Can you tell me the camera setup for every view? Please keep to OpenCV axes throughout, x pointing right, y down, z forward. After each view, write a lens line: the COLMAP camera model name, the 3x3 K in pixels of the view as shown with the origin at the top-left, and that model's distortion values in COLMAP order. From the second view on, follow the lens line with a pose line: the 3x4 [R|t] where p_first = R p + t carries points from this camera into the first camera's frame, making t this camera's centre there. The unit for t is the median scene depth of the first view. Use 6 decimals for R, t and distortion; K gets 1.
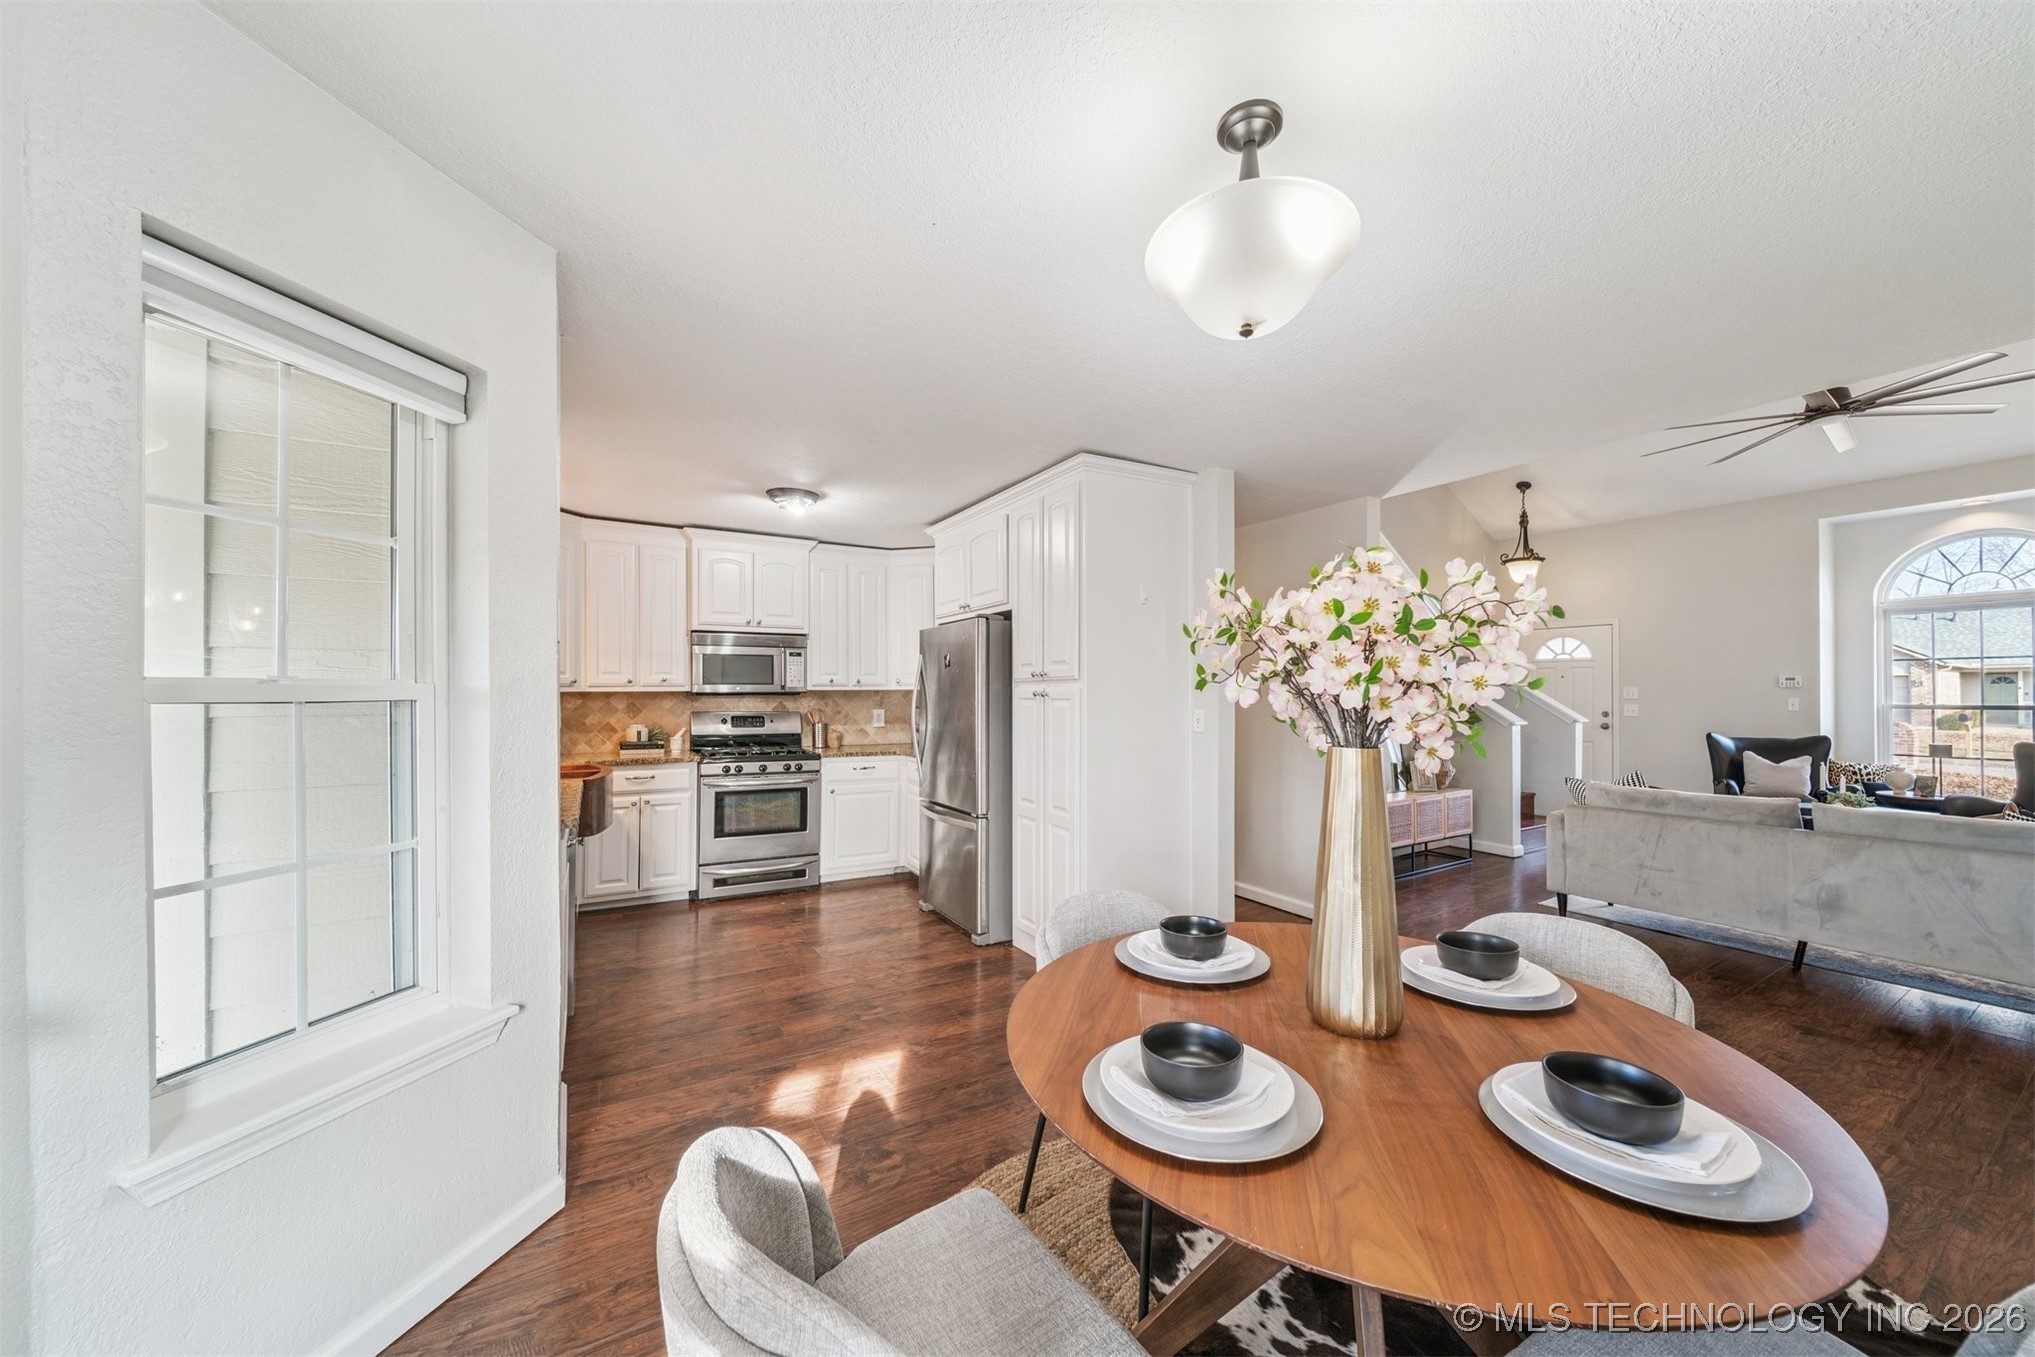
lens RADIAL K [[717.9, 0, 1027.2], [0, 717.9, 687.7], [0, 0, 1]] dist [-0.001570, -0.001640]
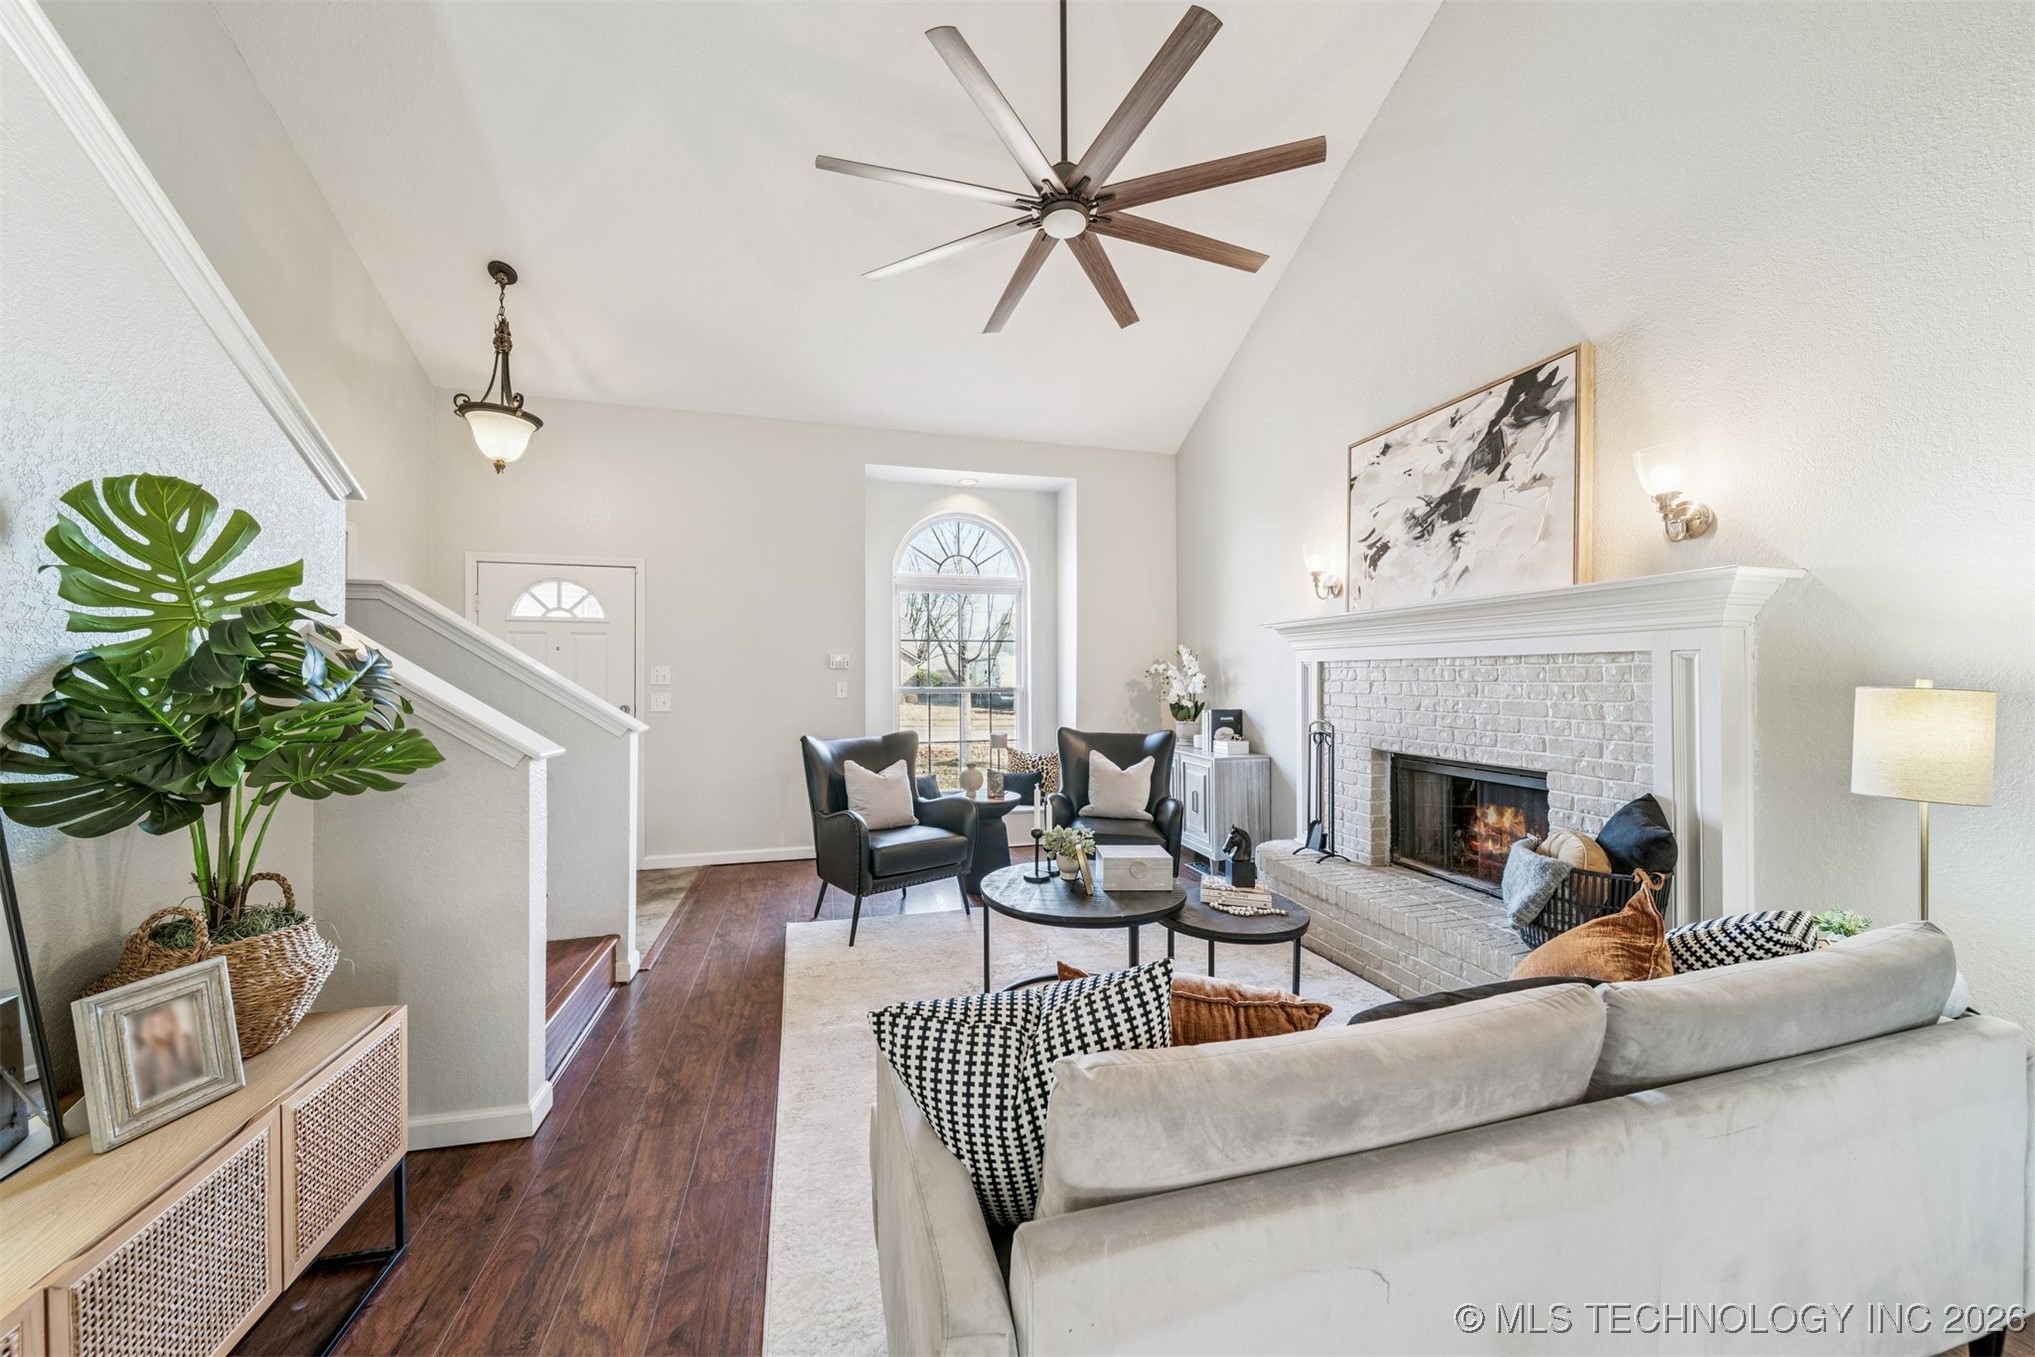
lens RADIAL K [[717.9, 0, 1012.1], [0, 717.9, 676.5], [0, 0, 1]] dist [-0.001570, -0.001640]
pose [[0.279923, 0.004753, 0.960011, 0.484447], [-0.005421, 0.999980, -0.003370, 0.013074], [-0.960007, -0.004261, 0.279943, 0.806384]]
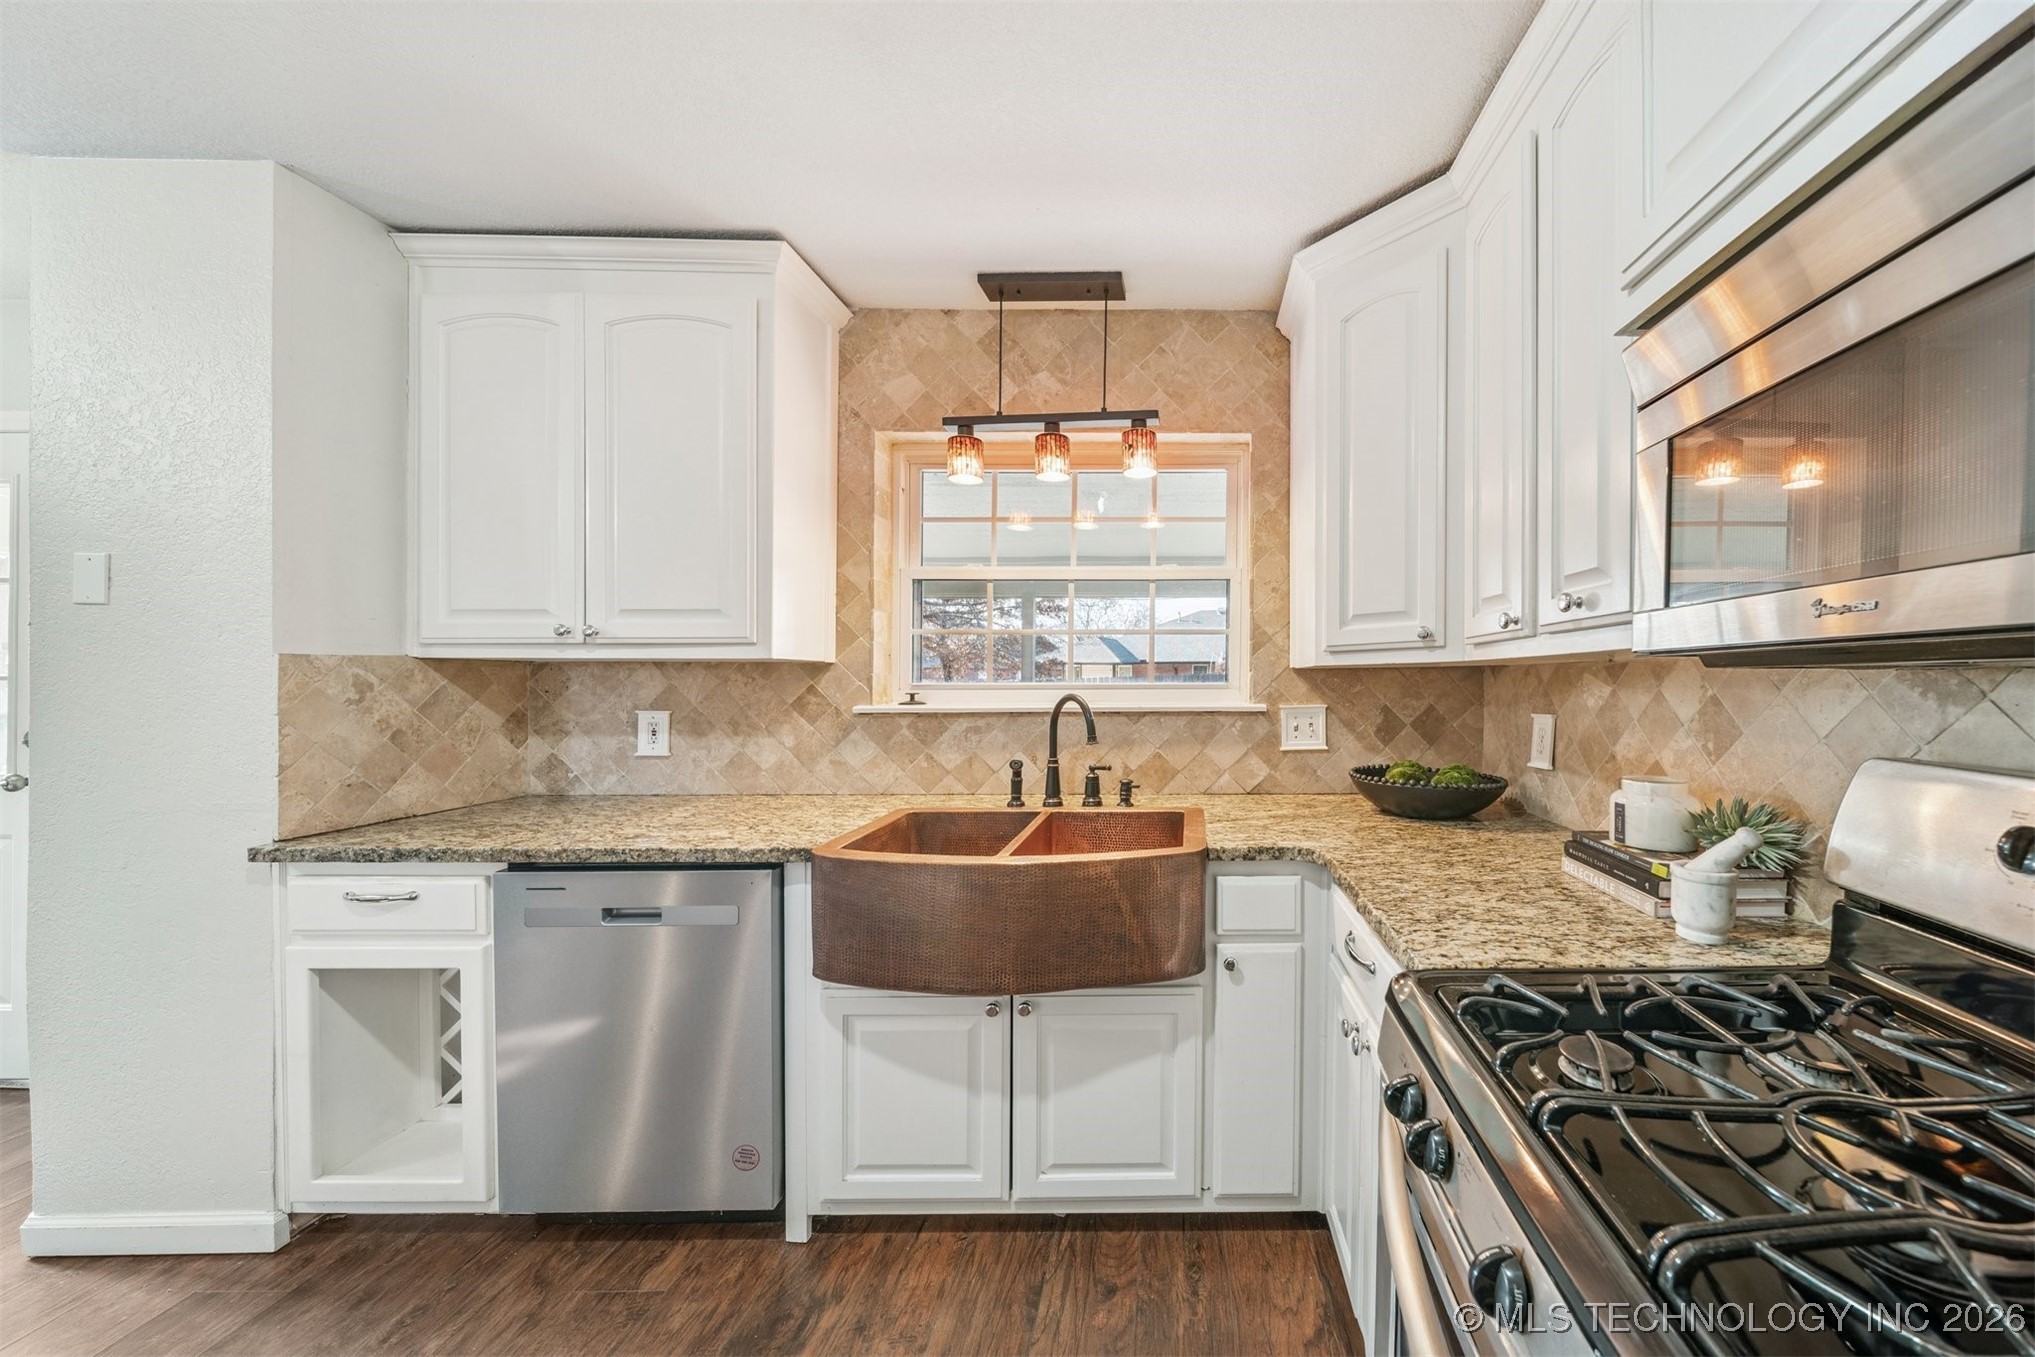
lens RADIAL K [[717.9, 0, 1119.0], [0, 717.9, 676.6], [0, 0, 1]] dist [-0.001570, -0.001640]
pose [[-0.503862, 0.003536, -0.863777, -0.201339], [0.008087, 0.999967, -0.000624, 0.010415], [0.863746, -0.007300, -0.503874, 0.946926]]
